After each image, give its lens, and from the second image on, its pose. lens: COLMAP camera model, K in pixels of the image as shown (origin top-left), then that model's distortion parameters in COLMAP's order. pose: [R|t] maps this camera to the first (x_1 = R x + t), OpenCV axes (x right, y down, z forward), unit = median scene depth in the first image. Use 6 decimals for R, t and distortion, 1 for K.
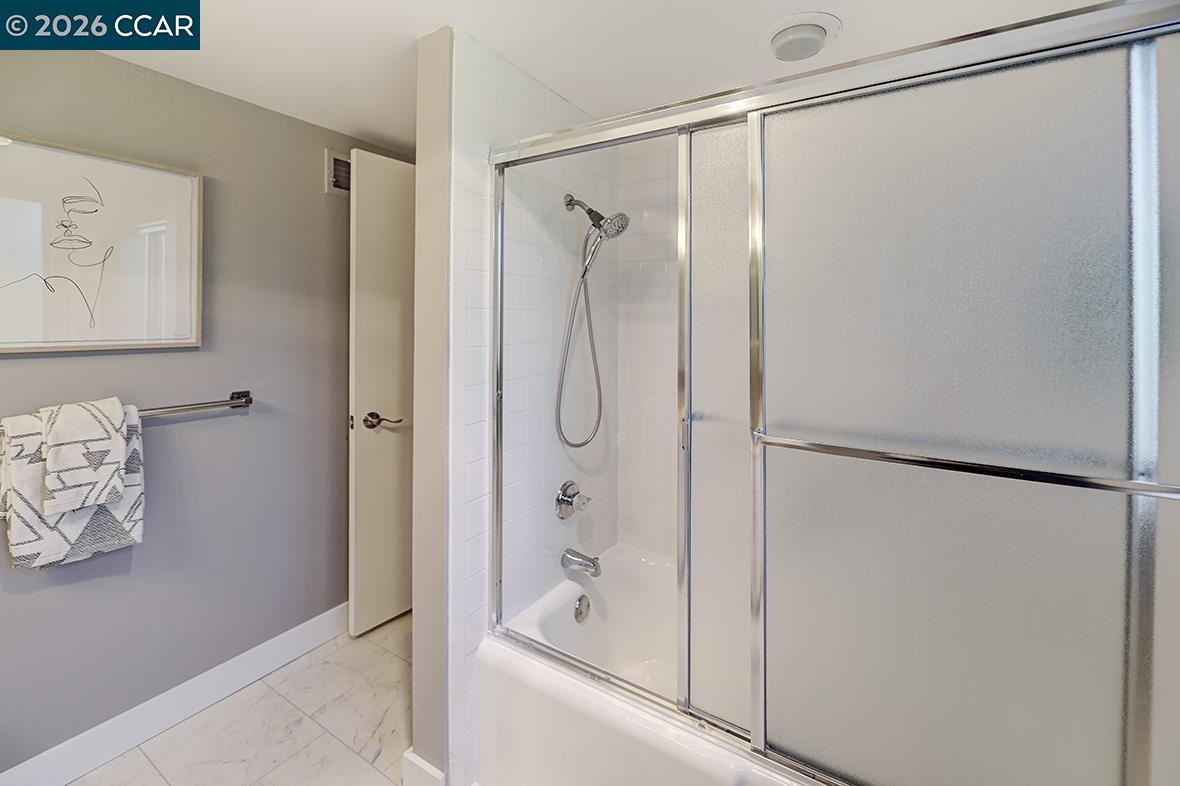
lens RADIAL K [[504.4, 0, 590.0], [0, 504.4, 393.0], [0, 0, 1]] dist [-0.000217, -0.000123]
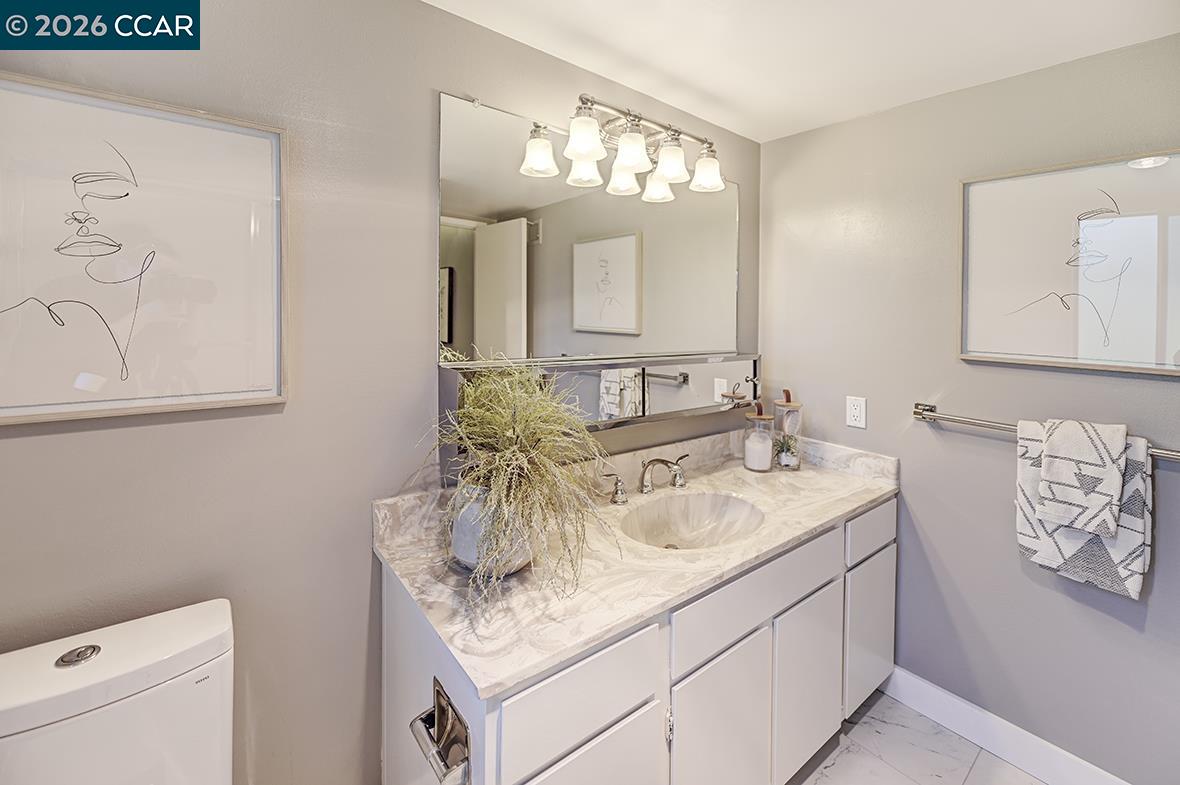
lens RADIAL K [[504.4, 0, 590.0], [0, 504.4, 392.5], [0, 0, 1]] dist [-0.000217, -0.000123]
pose [[-0.317965, 0.129492, -0.939218, 0.189377], [-0.175767, 0.965406, 0.192607, -0.052198], [0.931668, 0.226326, -0.284205, 0.348924]]
